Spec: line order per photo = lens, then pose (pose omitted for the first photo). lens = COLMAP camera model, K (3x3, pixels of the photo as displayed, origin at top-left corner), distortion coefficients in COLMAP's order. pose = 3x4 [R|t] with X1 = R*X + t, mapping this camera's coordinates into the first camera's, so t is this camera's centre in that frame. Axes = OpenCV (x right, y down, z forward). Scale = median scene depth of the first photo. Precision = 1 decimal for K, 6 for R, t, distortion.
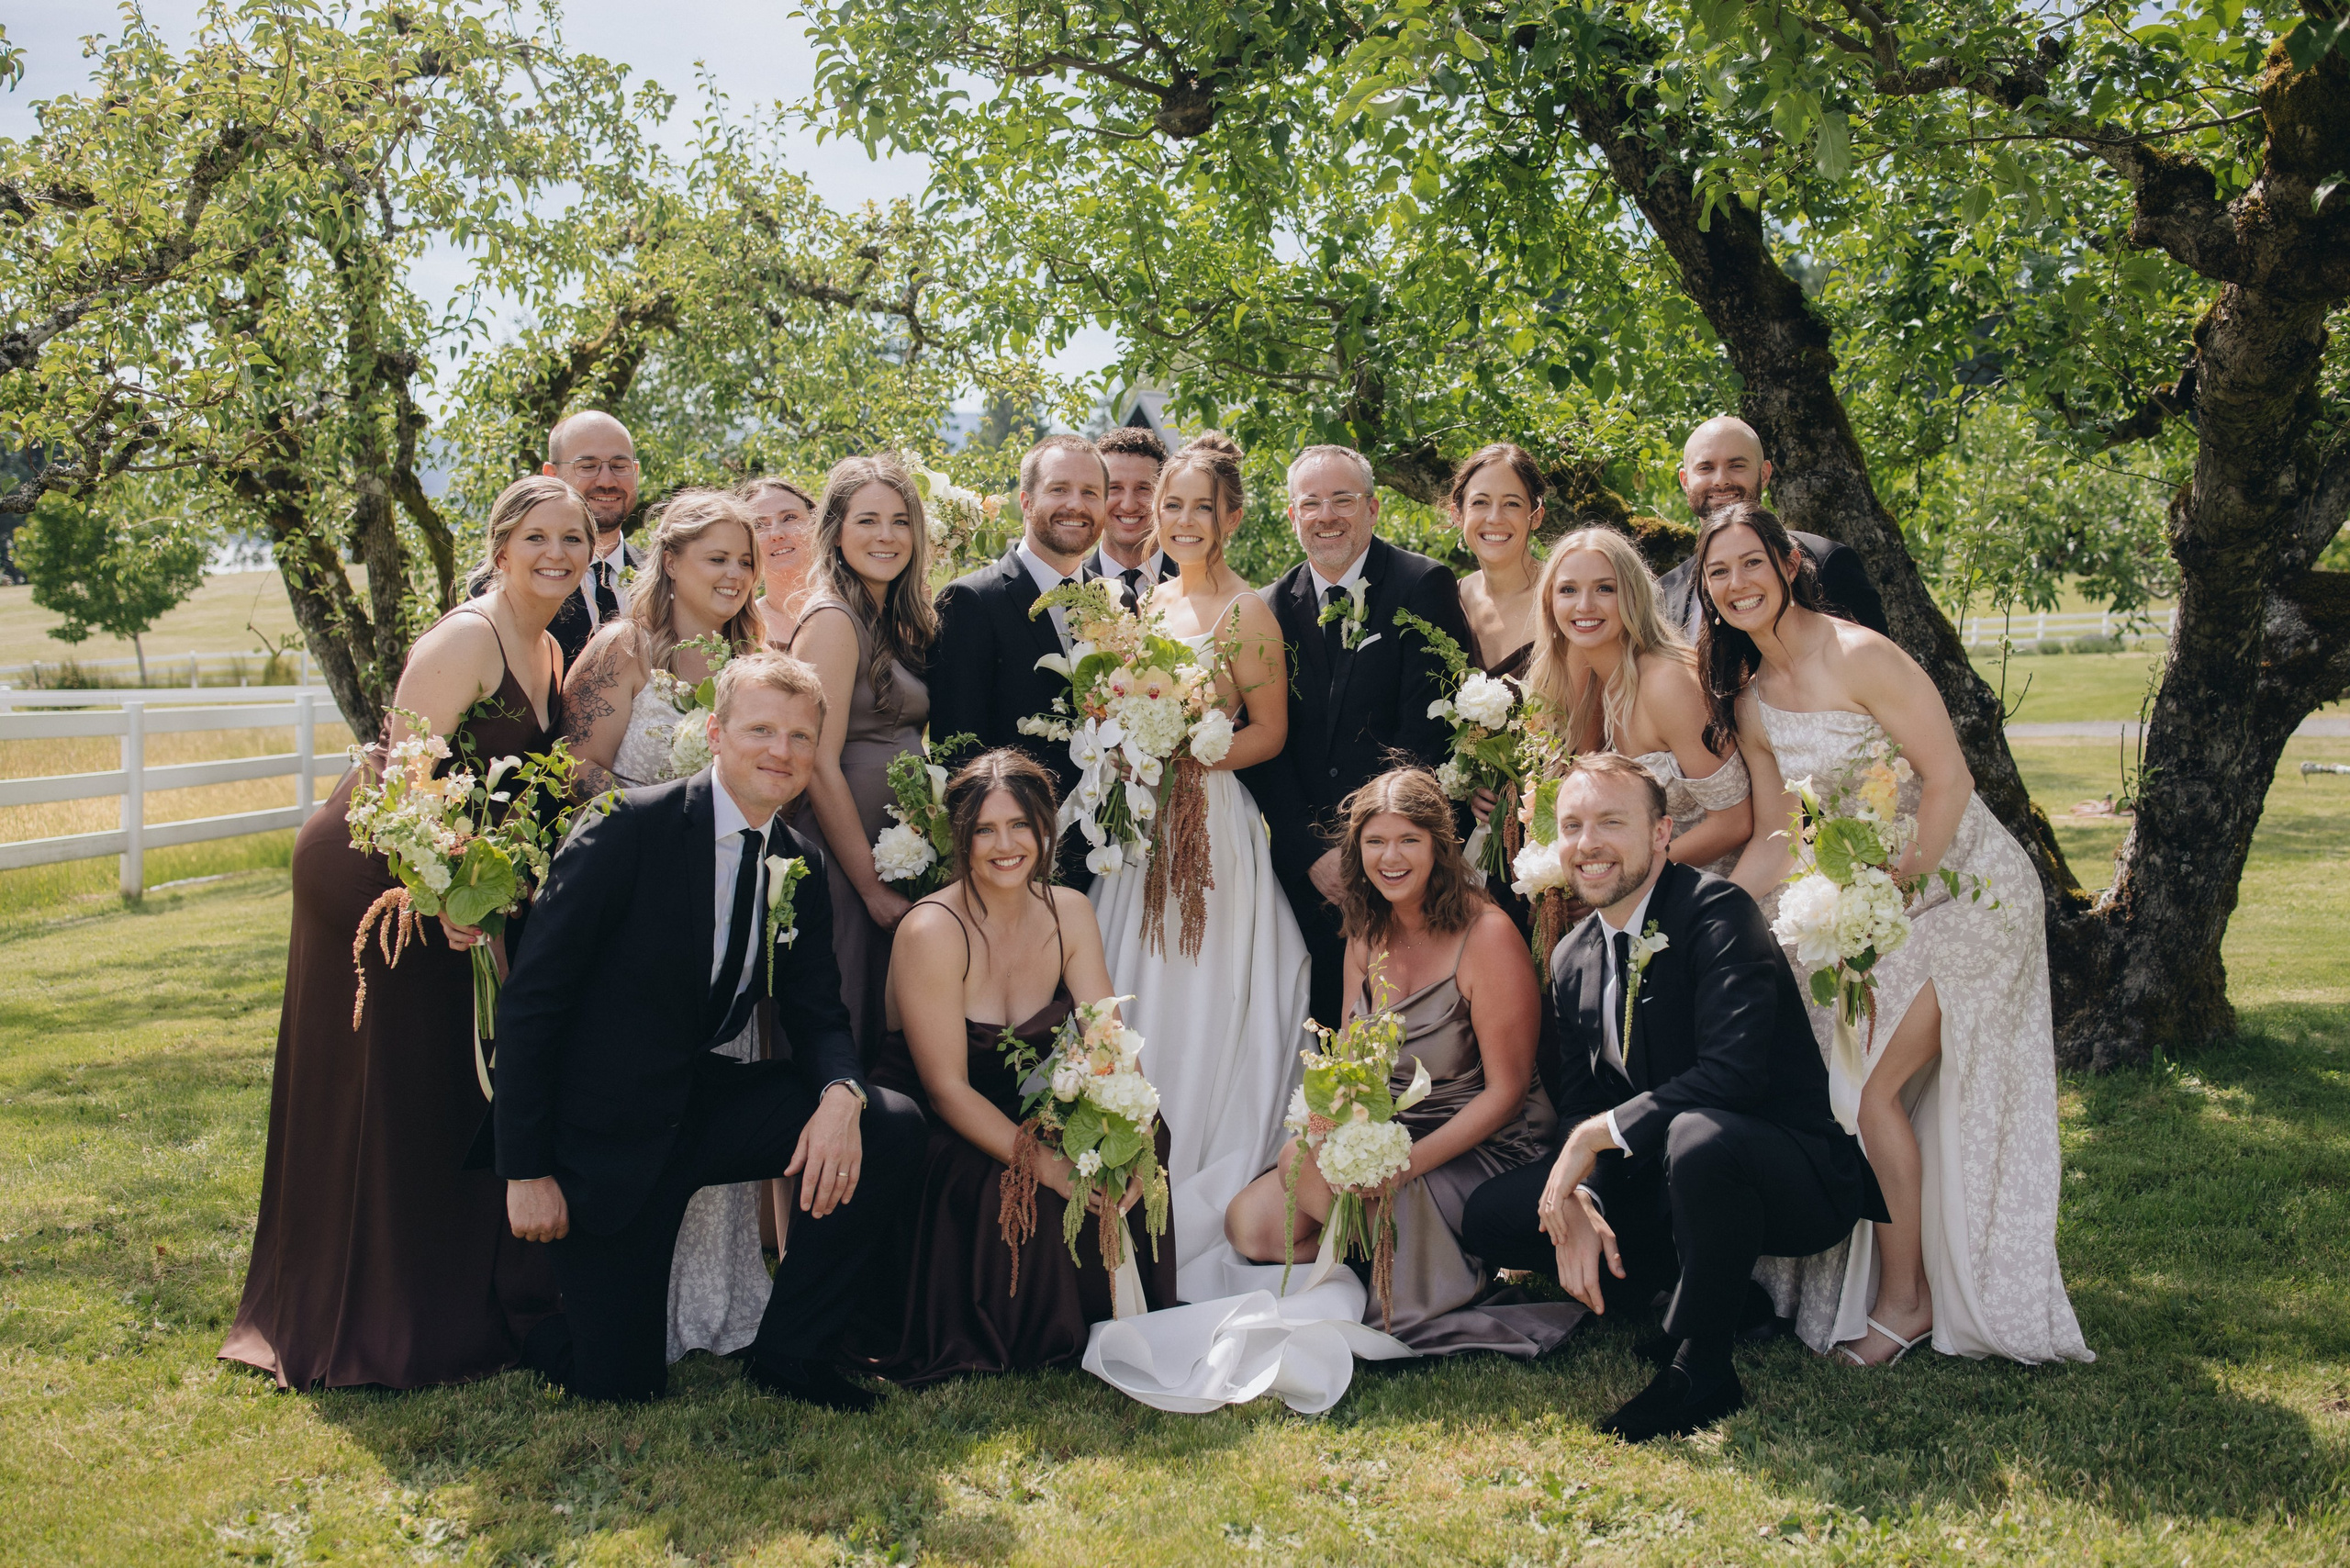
lens RADIAL K [[2413.0, 0, 1228.2], [0, 2413.0, 777.9], [0, 0, 1]] dist [-0.007134, -0.095255]
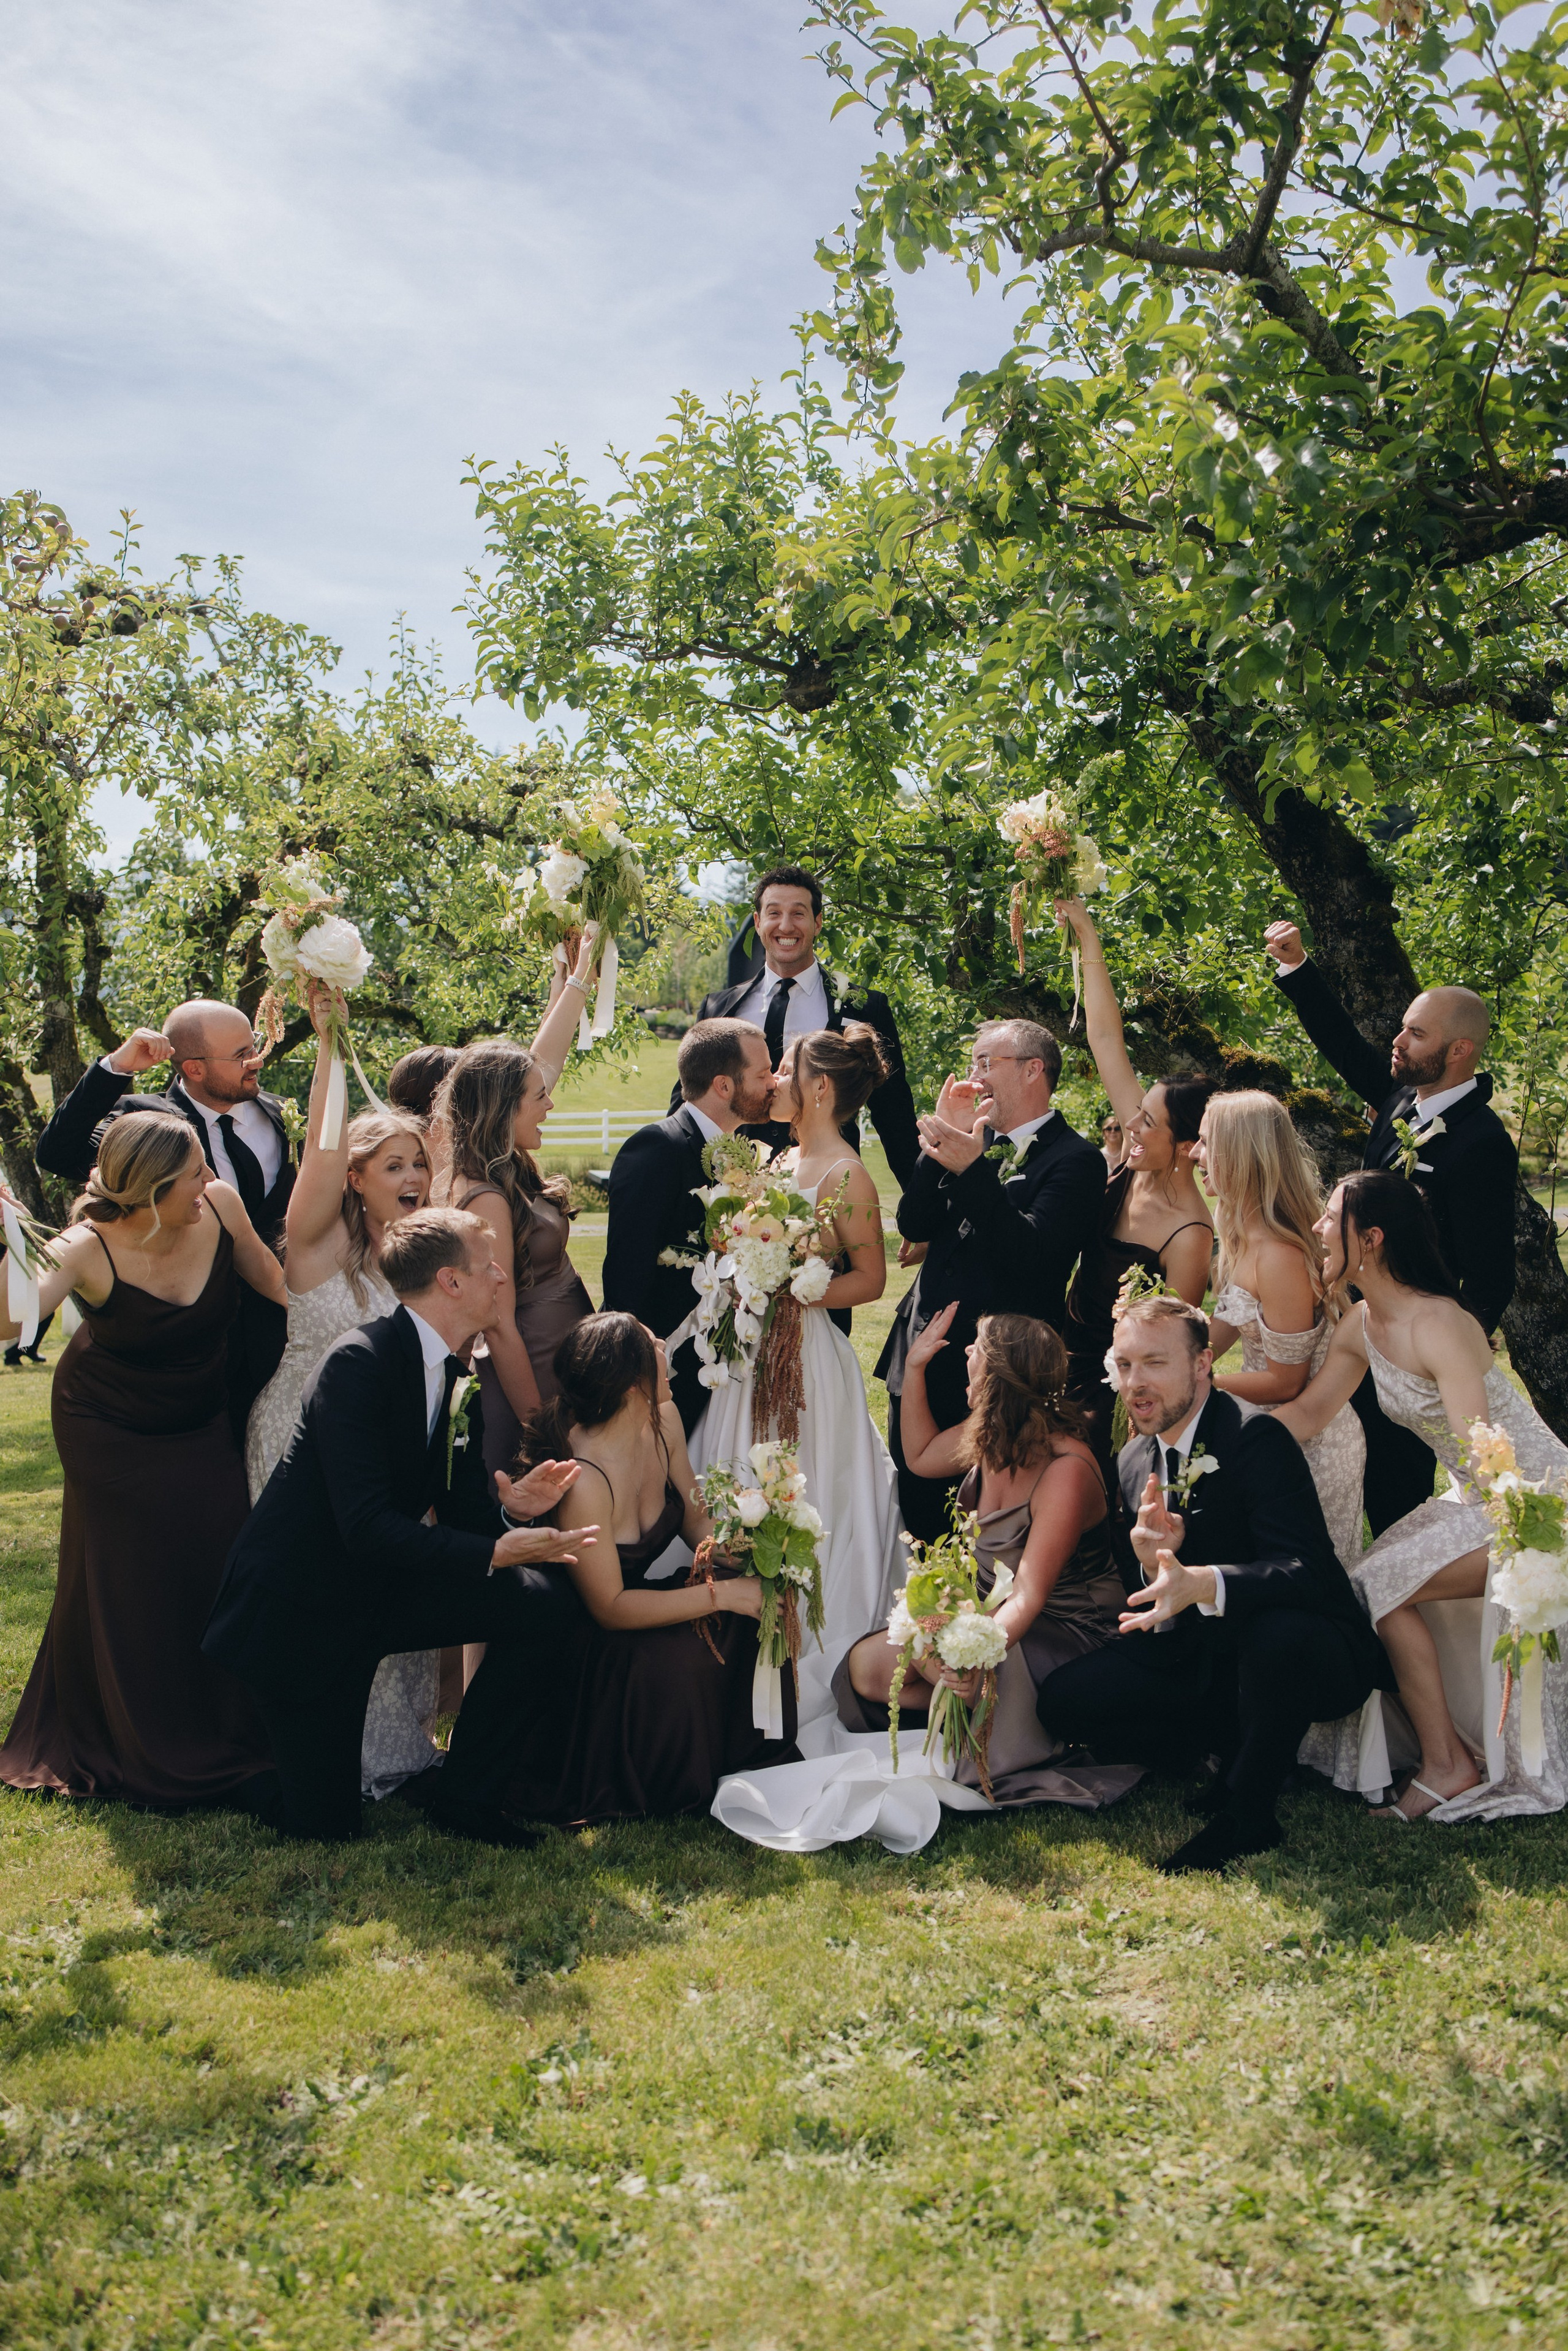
lens RADIAL K [[2465.1, 0, 784.0], [0, 2465.1, 1175.5], [0, 0, 1]] dist [-0.007268, -0.010936]
pose [[0.999387, -0.001855, -0.034972, 0.008954], [0.000786, 0.999533, -0.030549, -0.016133], [0.035012, 0.030502, 0.998921, -0.109353]]
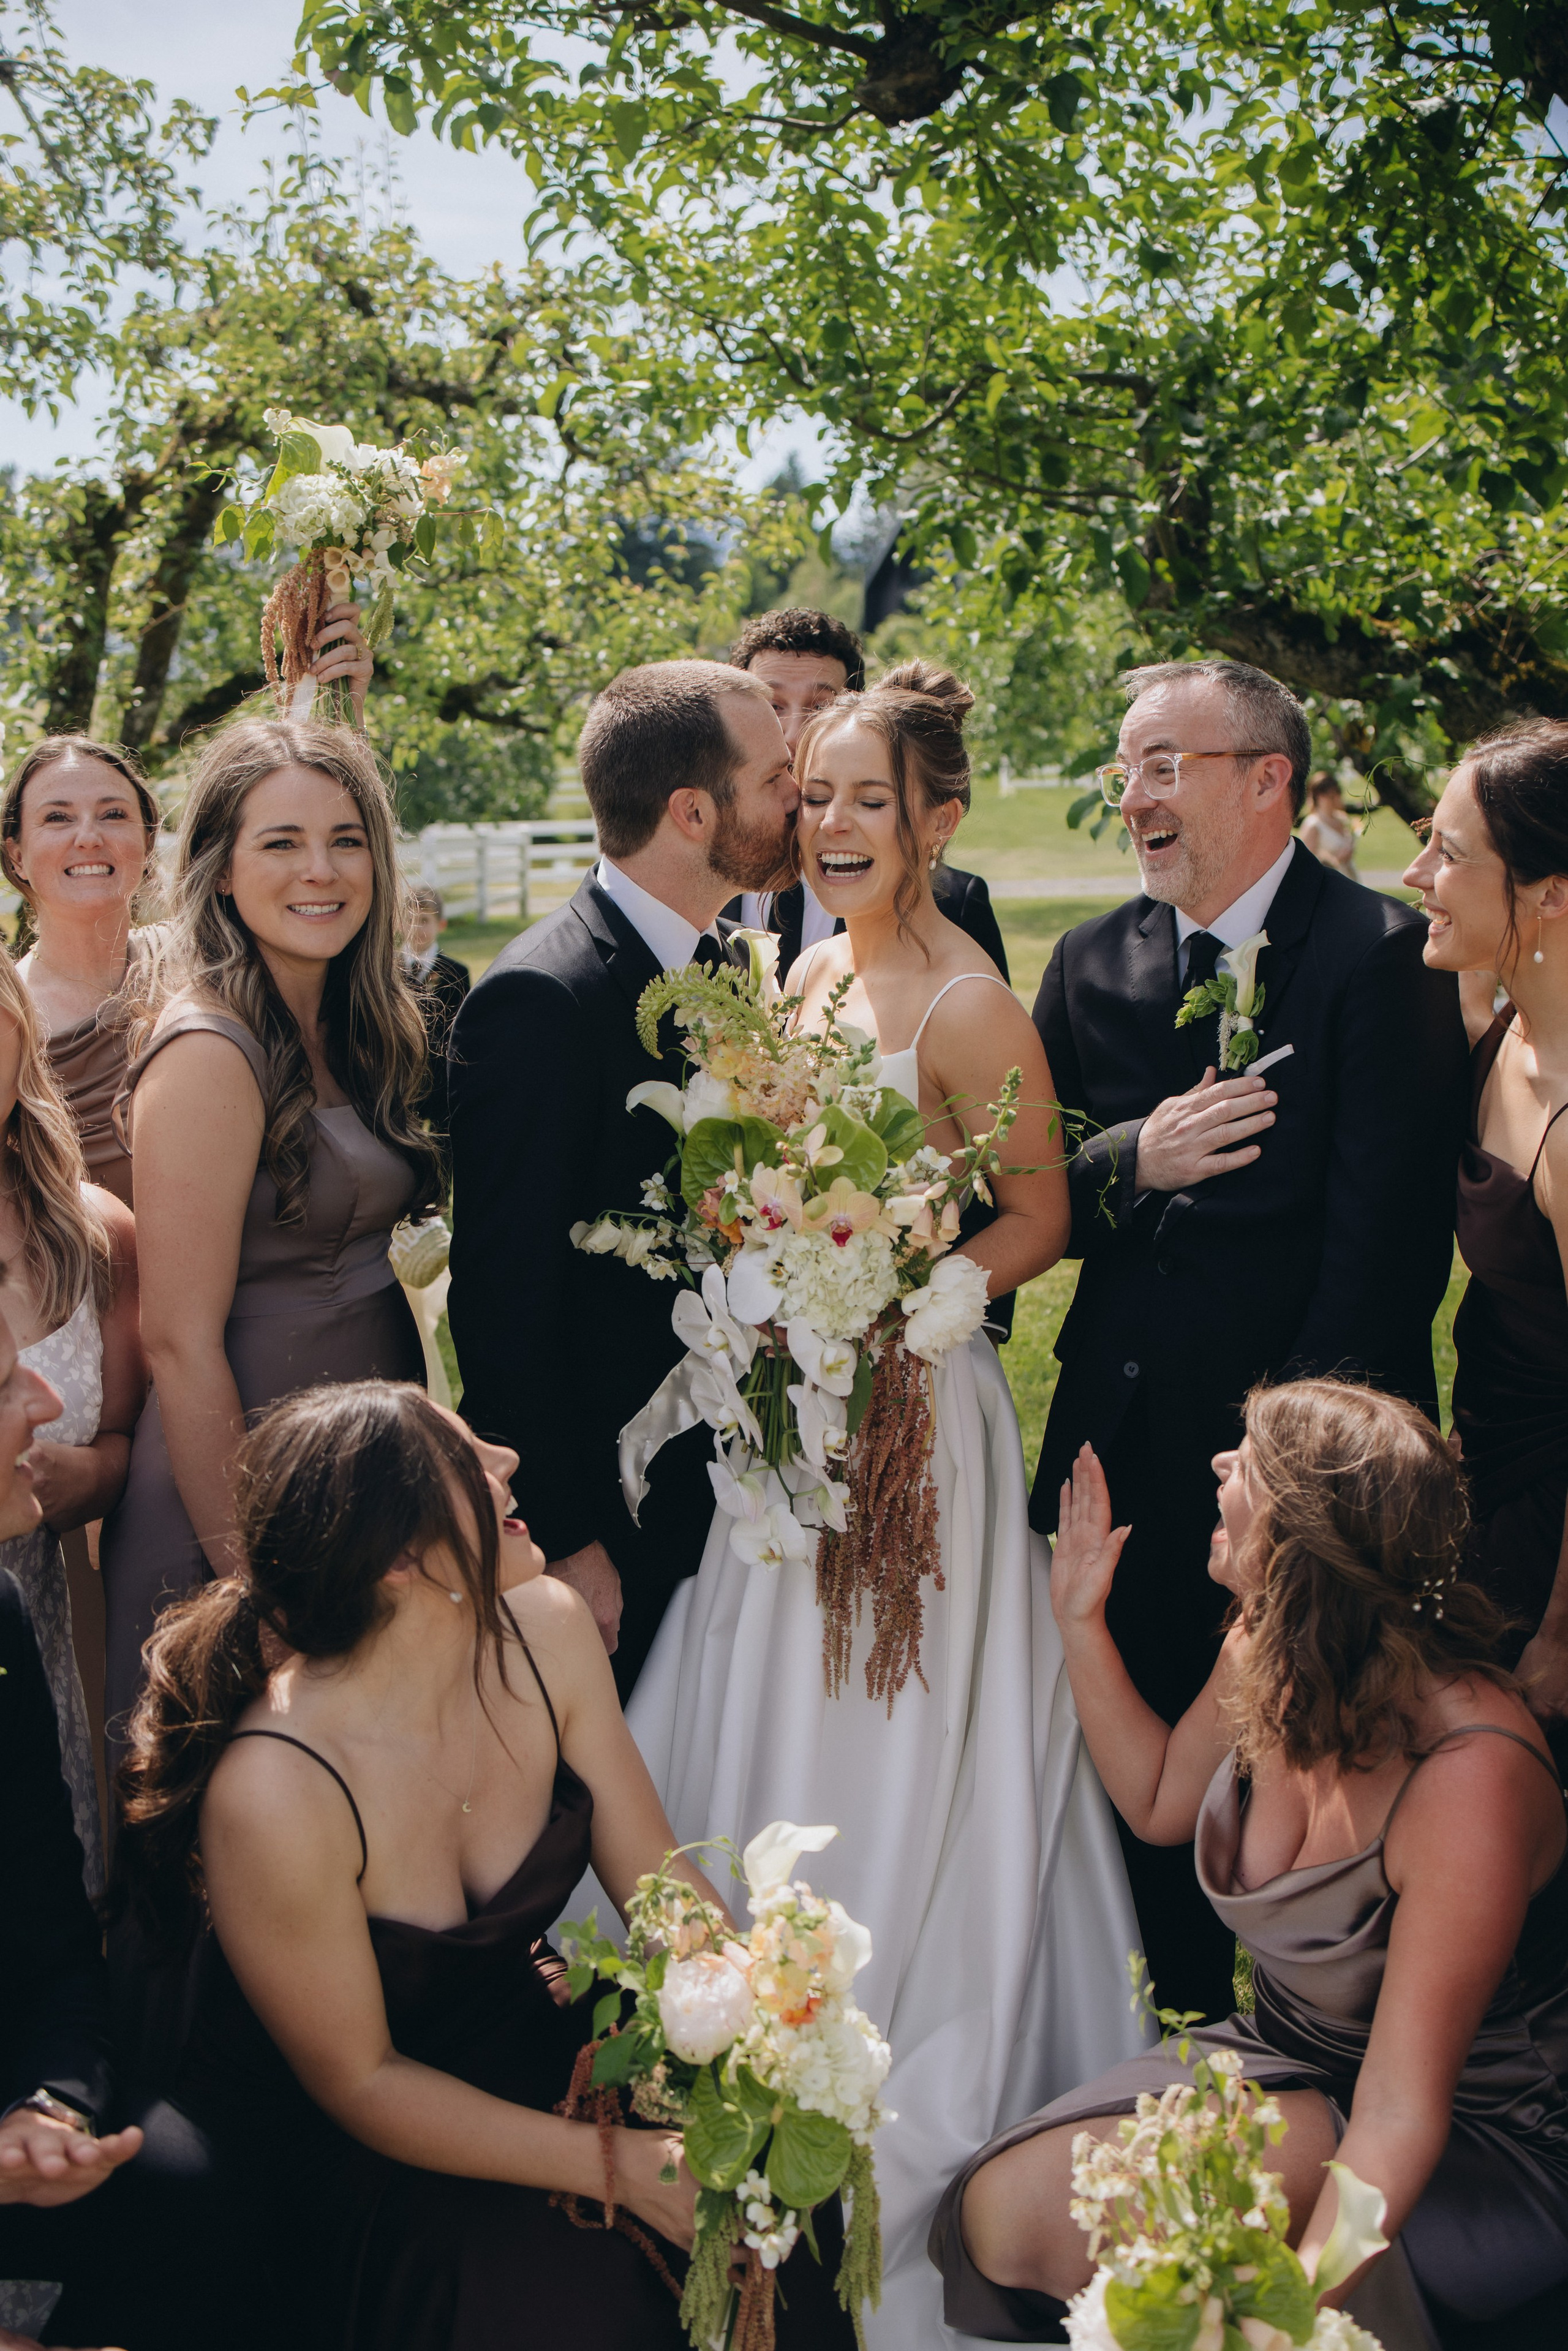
lens RADIAL K [[2413.8, 0, 926.4], [0, 2413.8, 1218.0], [0, 0, 1]] dist [-0.007134, -0.095255]
pose [[0.999147, -0.021558, -0.035210, 0.003451], [0.026195, 0.990217, 0.137056, -0.059838], [0.031911, -0.137862, 0.989937, 0.305581]]
